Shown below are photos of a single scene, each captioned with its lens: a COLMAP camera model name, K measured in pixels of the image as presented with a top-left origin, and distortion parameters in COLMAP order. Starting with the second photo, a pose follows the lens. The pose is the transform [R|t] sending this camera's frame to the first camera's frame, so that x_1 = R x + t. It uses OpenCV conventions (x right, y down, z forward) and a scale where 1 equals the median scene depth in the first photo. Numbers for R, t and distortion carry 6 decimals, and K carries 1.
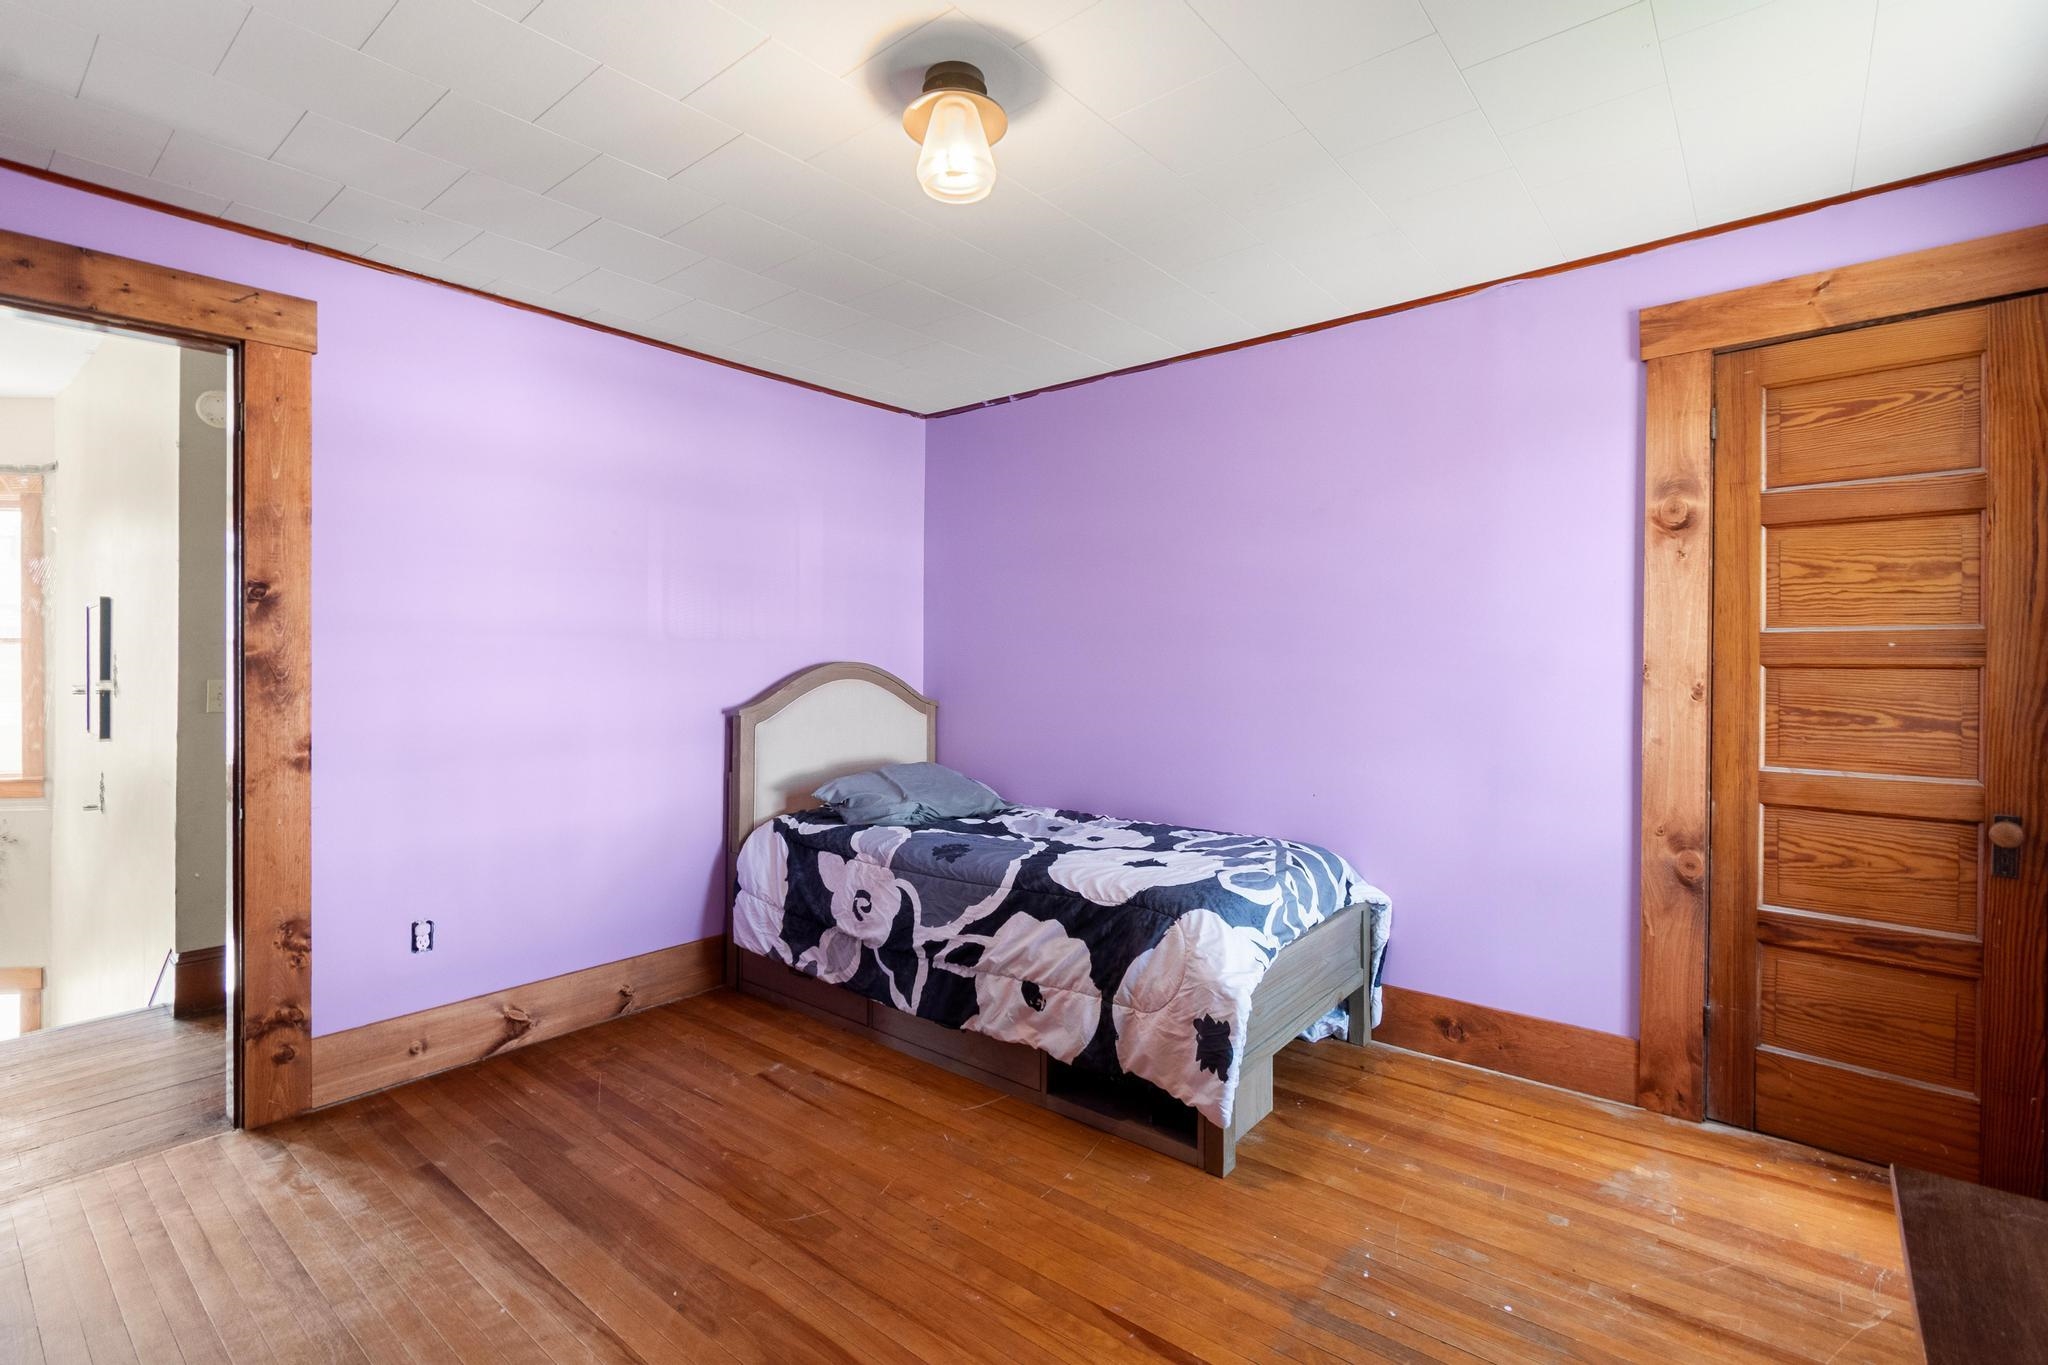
lens RADIAL K [[930.1, 0, 1028.5], [0, 930.1, 653.9], [0, 0, 1]] dist [0.002024, 0.000129]
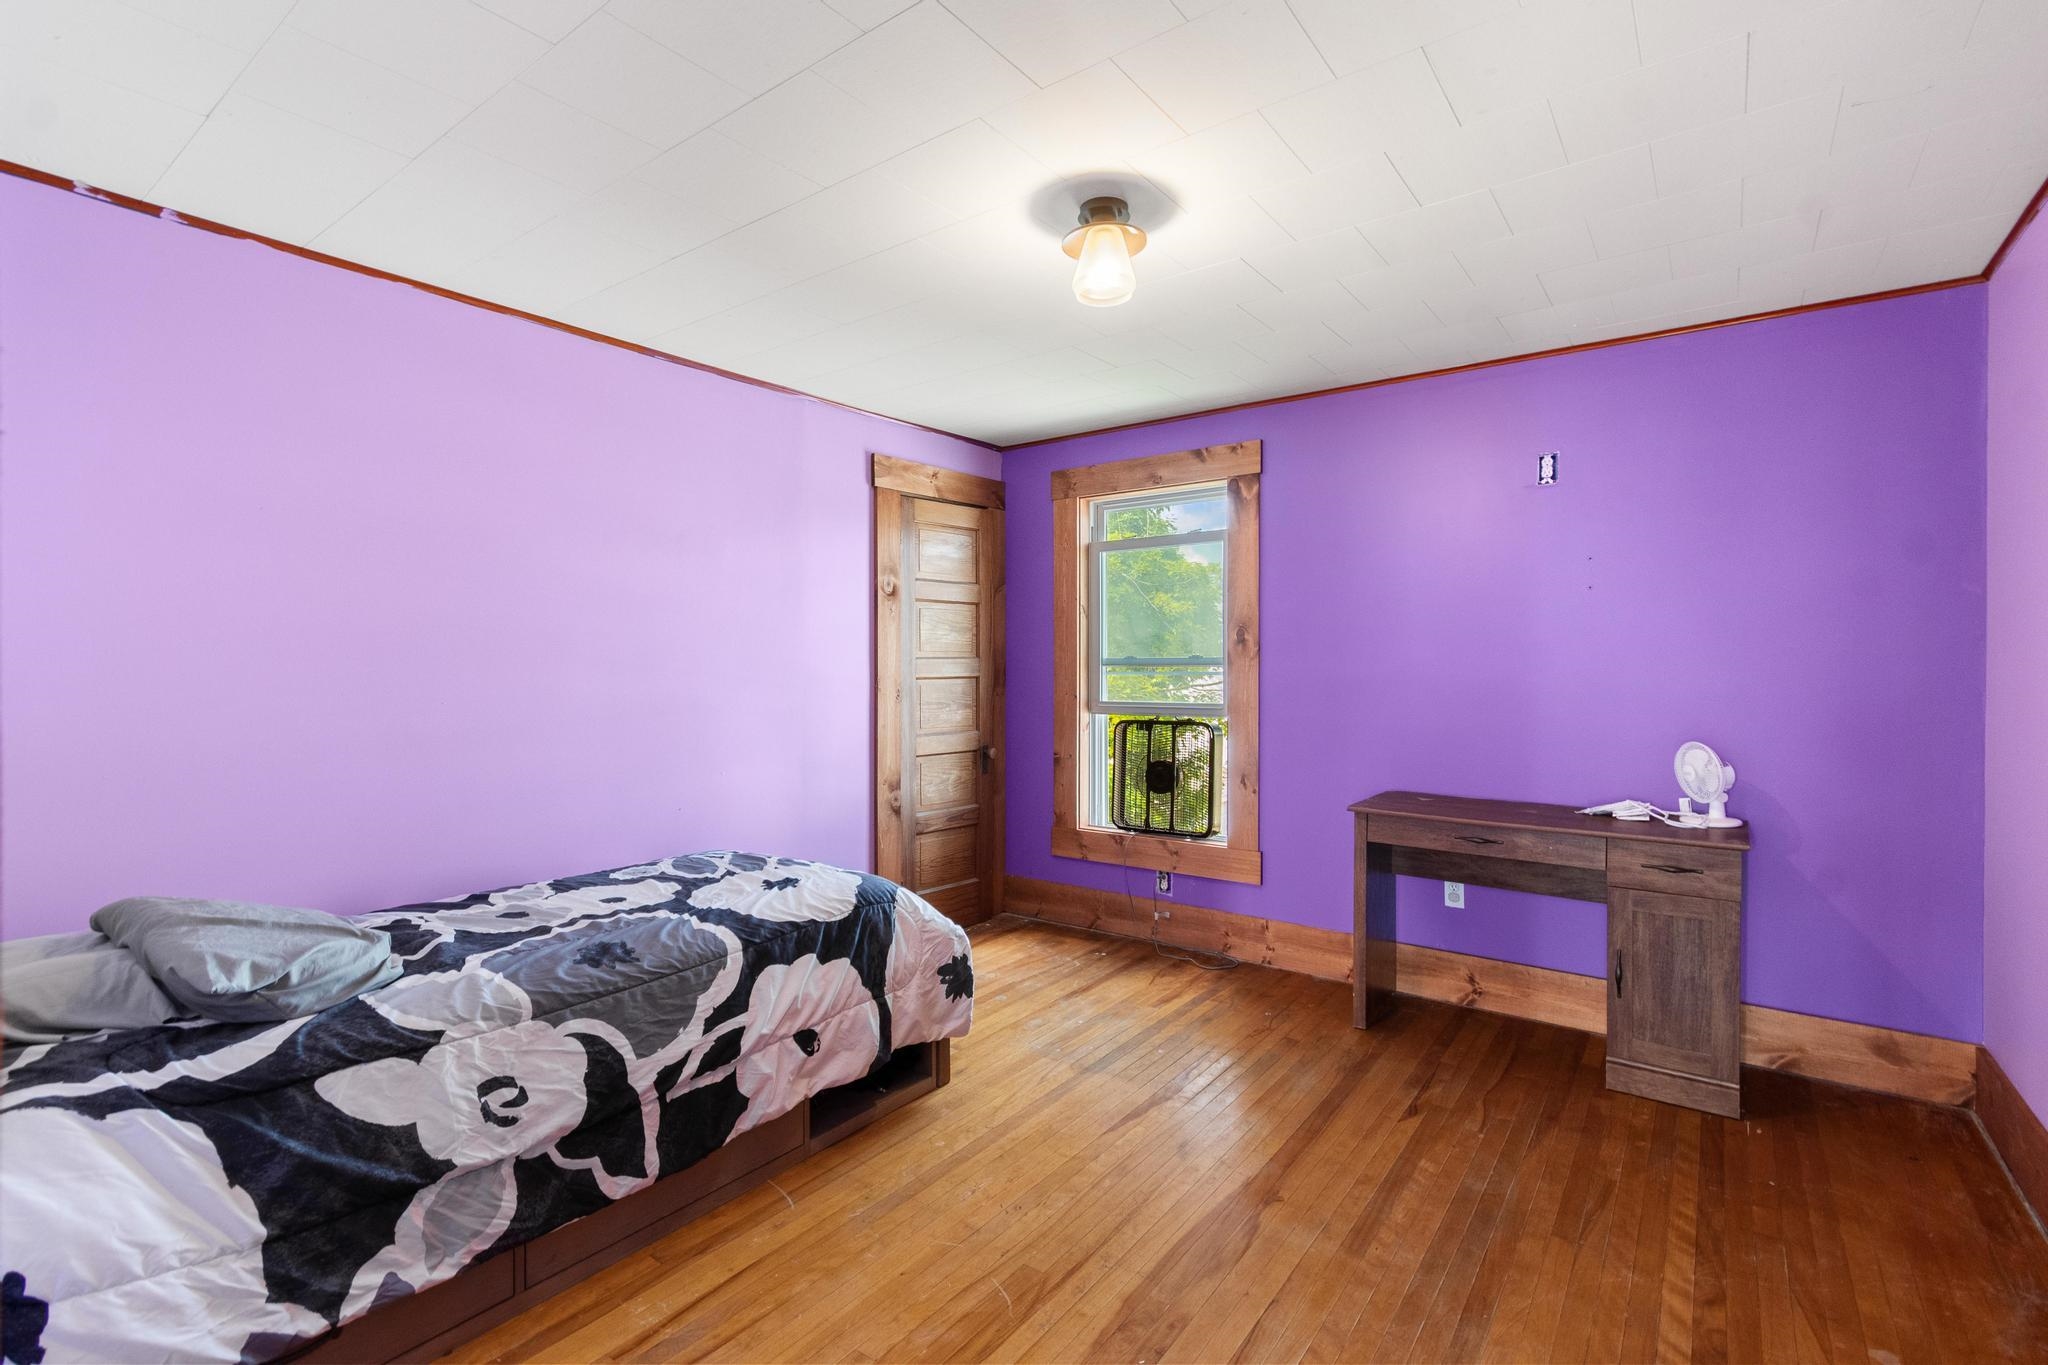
lens RADIAL K [[907.0, 0, 1028.9], [0, 907.0, 674.7], [0, 0, 1]] dist [0.000827, -0.000653]
pose [[-0.029403, -0.006298, 0.999548, -0.843979], [0.005865, 0.999962, 0.006473, -0.003975], [-0.999550, 0.006052, -0.029365, 0.749989]]
